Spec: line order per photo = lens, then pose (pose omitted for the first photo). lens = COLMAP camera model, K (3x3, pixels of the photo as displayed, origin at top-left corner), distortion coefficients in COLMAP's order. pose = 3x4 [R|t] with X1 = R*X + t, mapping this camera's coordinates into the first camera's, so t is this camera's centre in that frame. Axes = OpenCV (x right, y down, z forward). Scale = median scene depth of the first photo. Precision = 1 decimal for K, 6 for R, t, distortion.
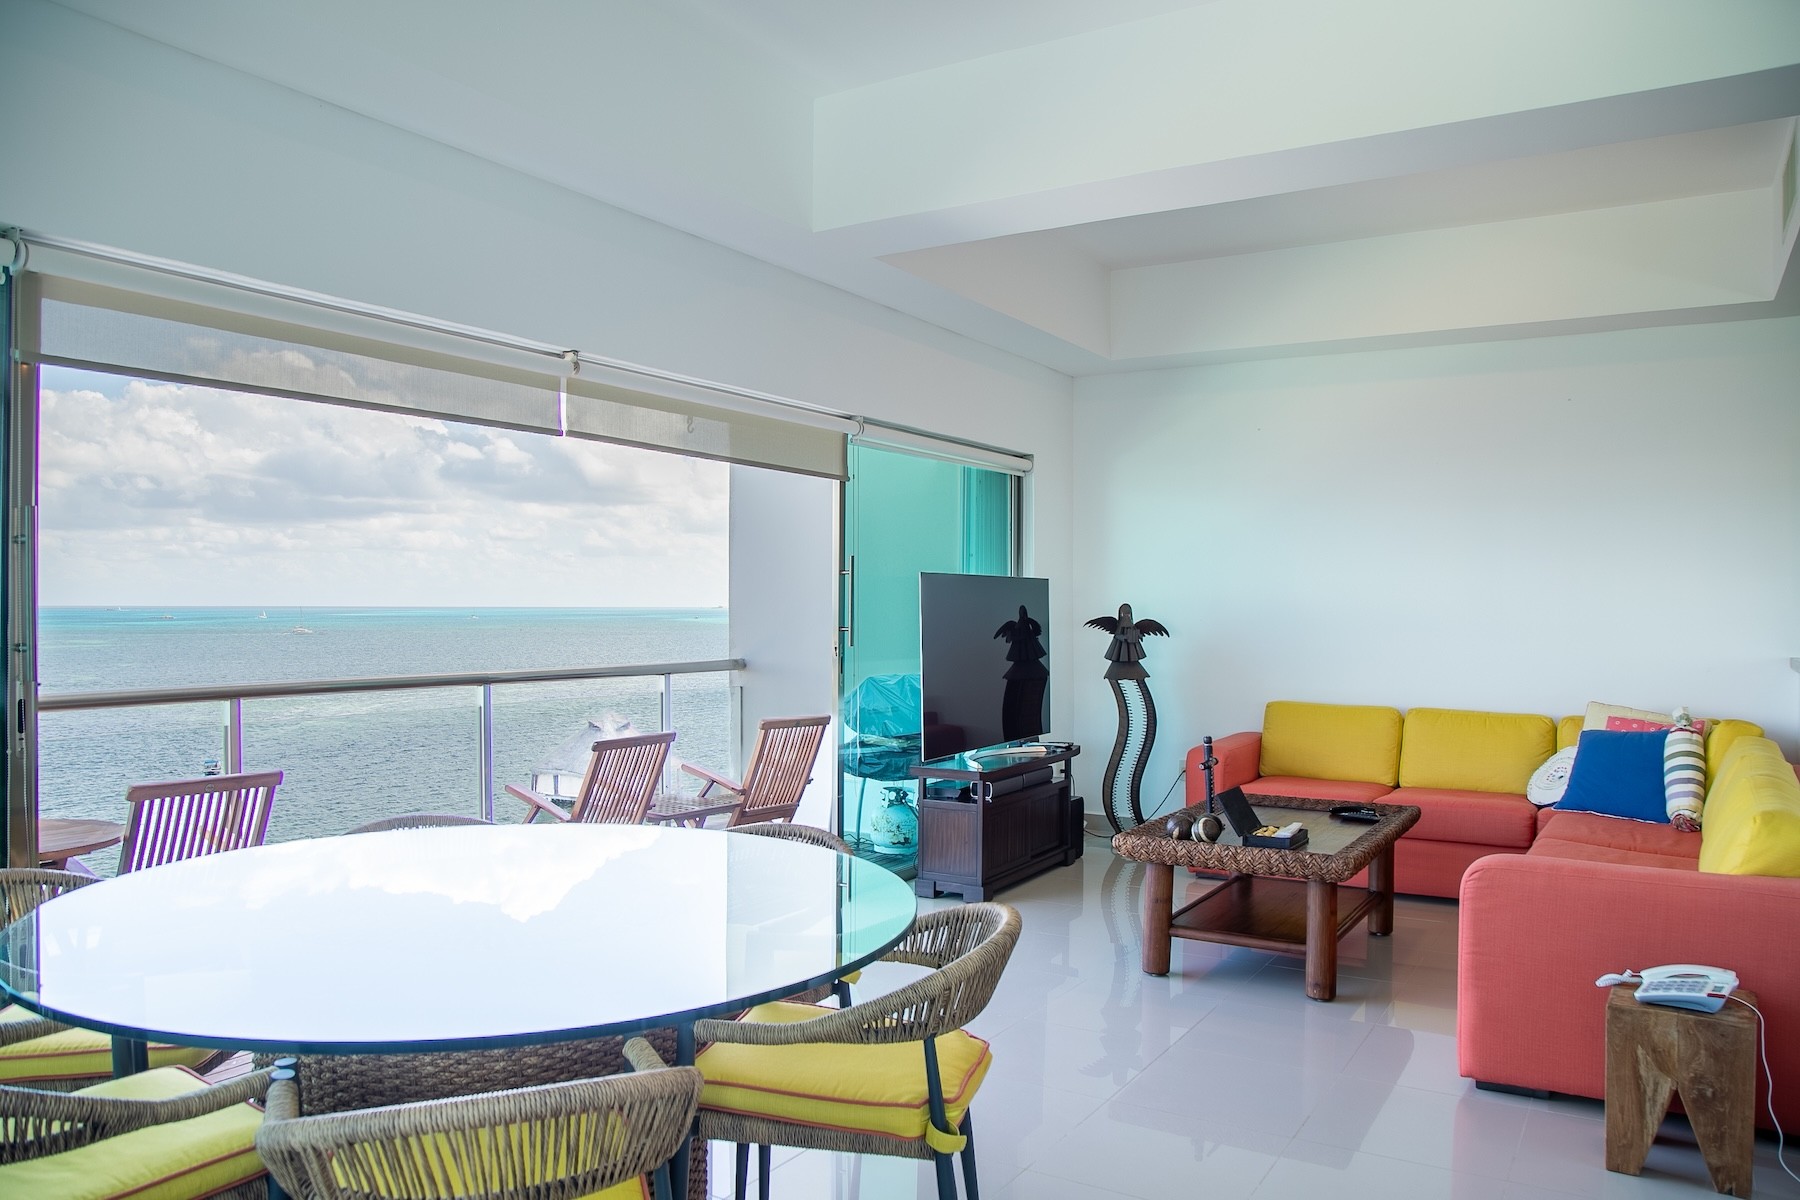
lens RADIAL K [[1248.1, 0, 891.7], [0, 1248.1, 602.2], [0, 0, 1]] dist [-0.087037, 0.003345]
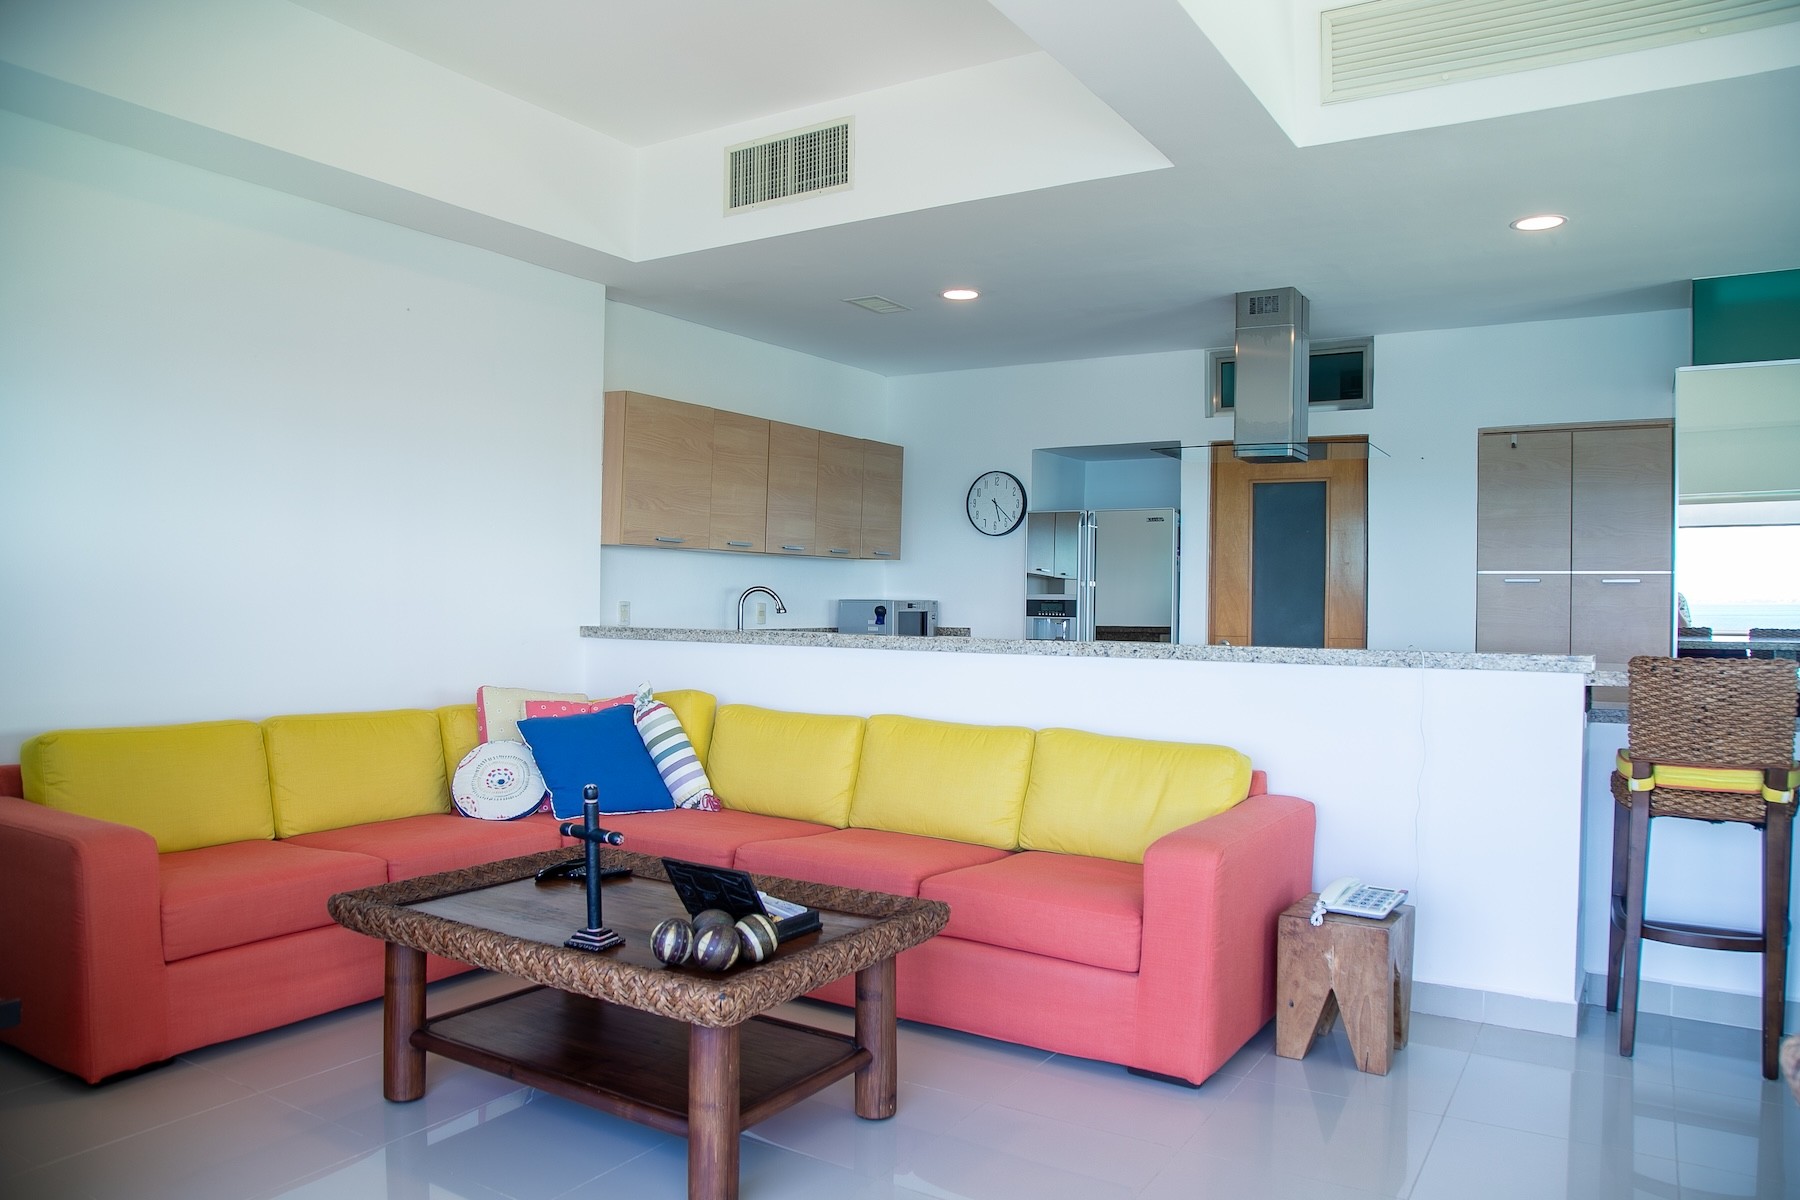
lens RADIAL K [[1255.0, 0, 905.8], [0, 1255.0, 599.9], [0, 0, 1]] dist [-0.120585, 0.074354]
pose [[-0.005358, -0.009859, 0.999937, -0.215246], [-0.008863, 0.999913, 0.009811, 0.010773], [-0.999946, -0.008810, -0.005445, 0.592198]]
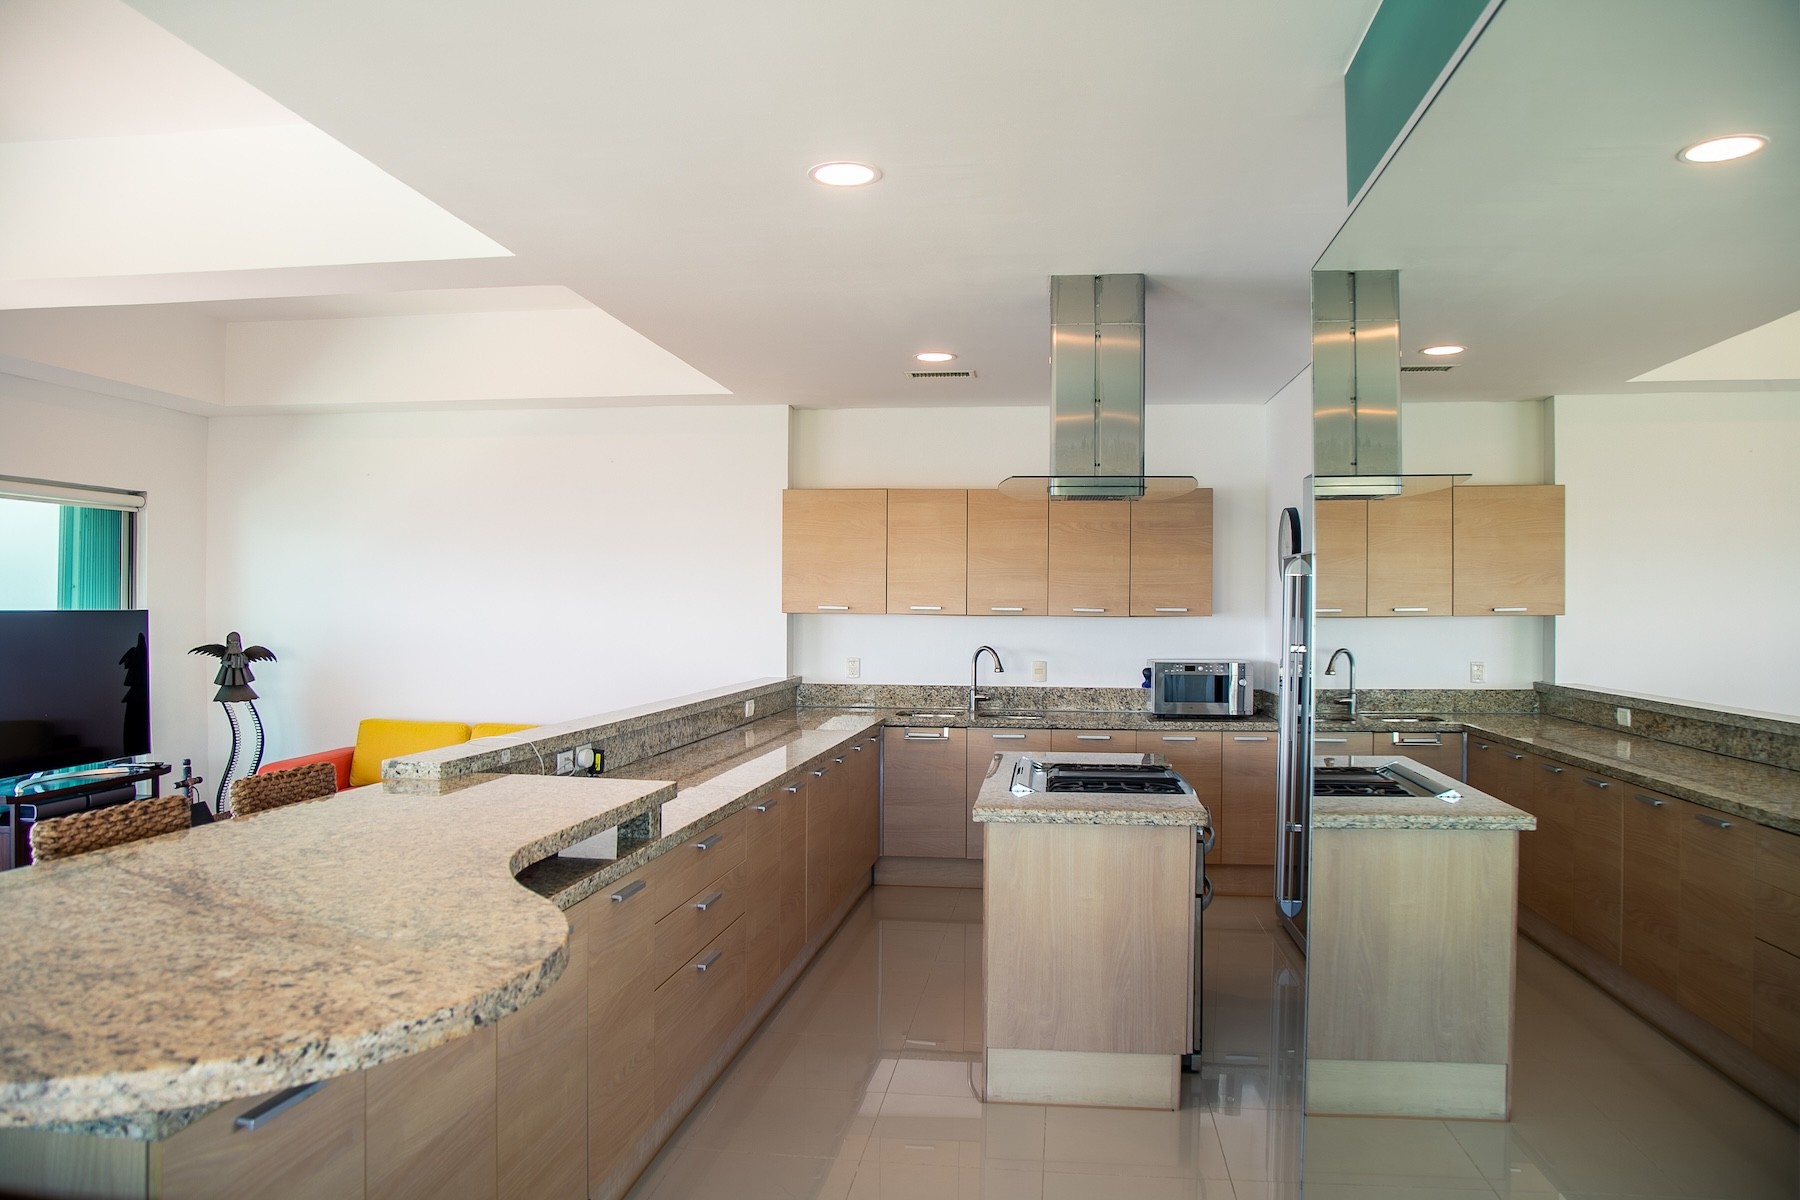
lens RADIAL K [[1255.0, 0, 905.8], [0, 1255.0, 599.9], [0, 0, 1]] dist [-0.120585, 0.074354]
pose [[0.906544, 0.002091, 0.422106, 0.272518], [-0.000622, 0.999993, -0.003619, -0.023536], [-0.422111, 0.003018, 0.906539, -0.214694]]
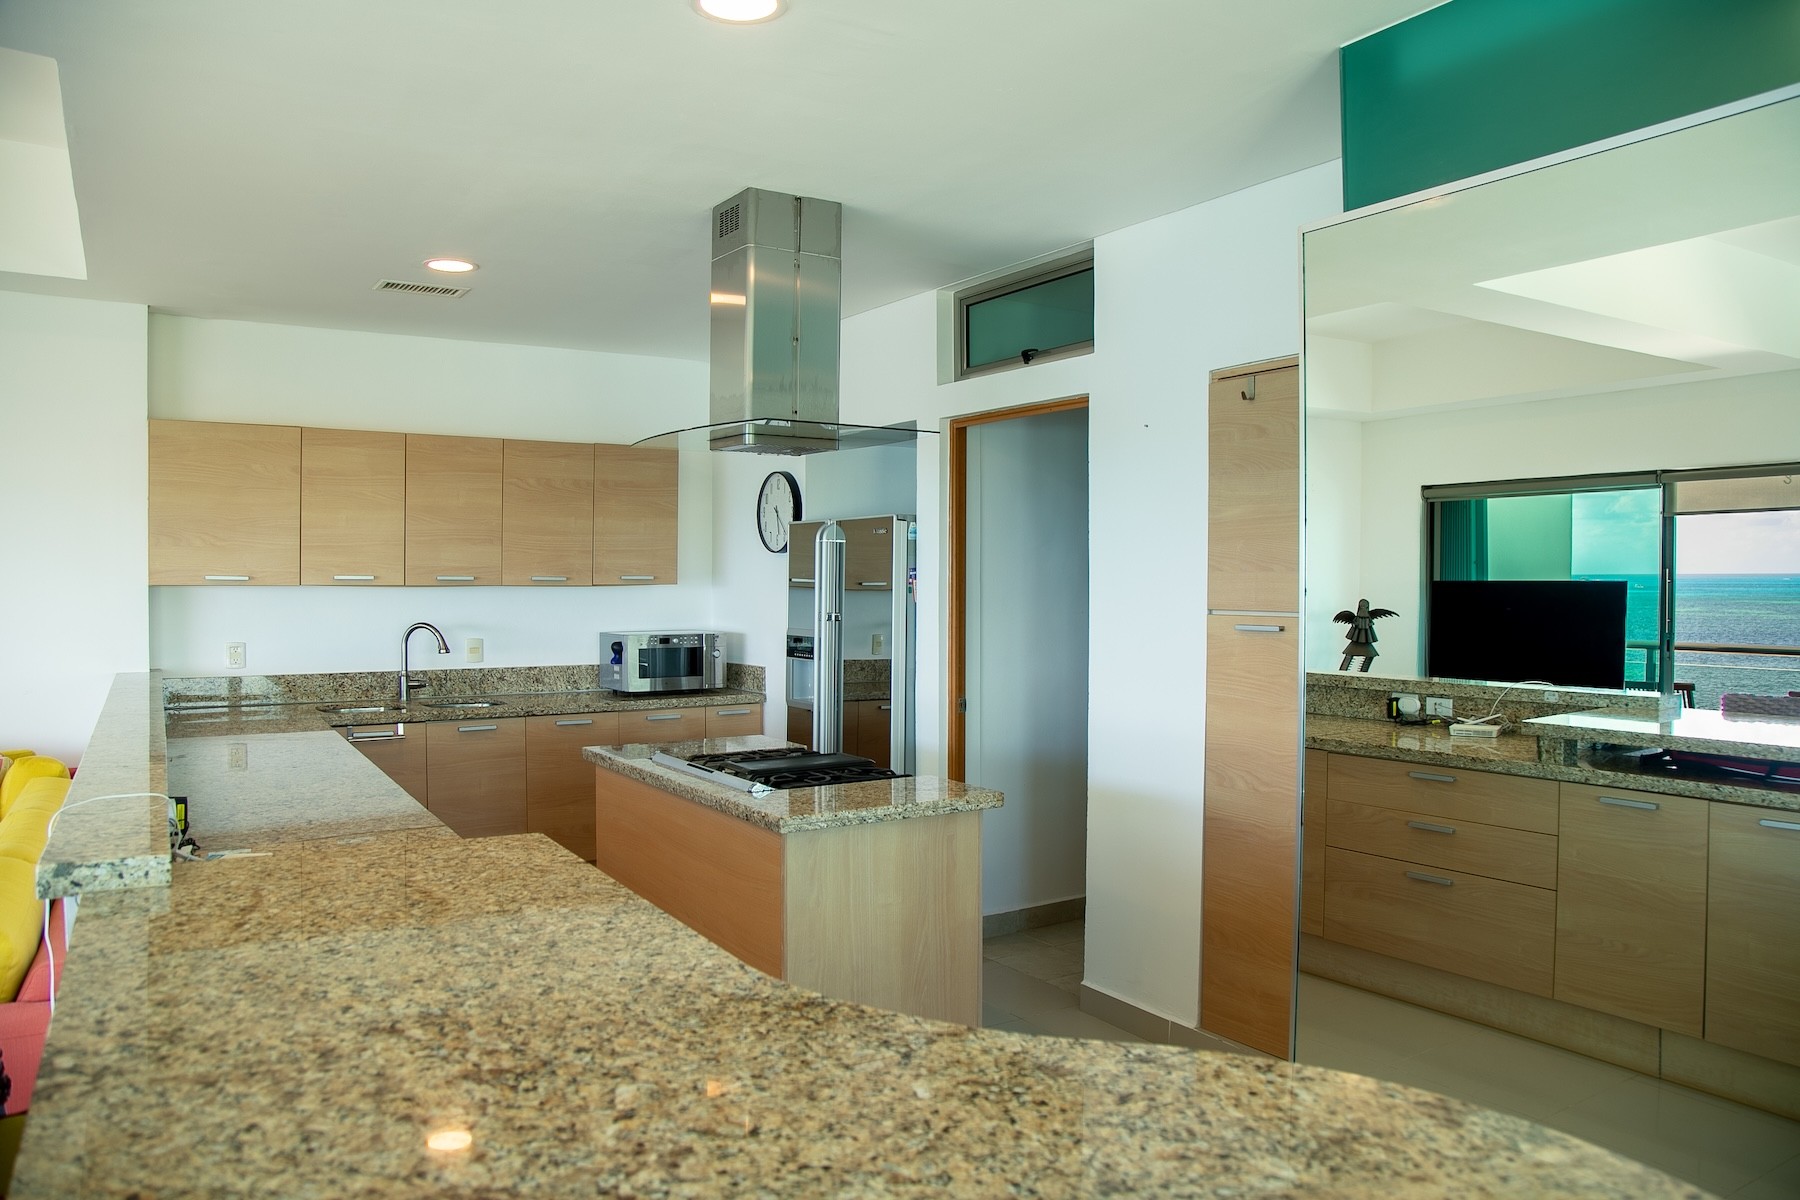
lens RADIAL K [[1248.1, 0, 891.7], [0, 1248.1, 602.2], [0, 0, 1]] dist [-0.087037, 0.003345]
pose [[0.432956, -0.022814, 0.901126, 0.143805], [0.002048, 0.999702, 0.024326, -0.023325], [-0.901413, -0.008687, 0.432874, 0.038639]]
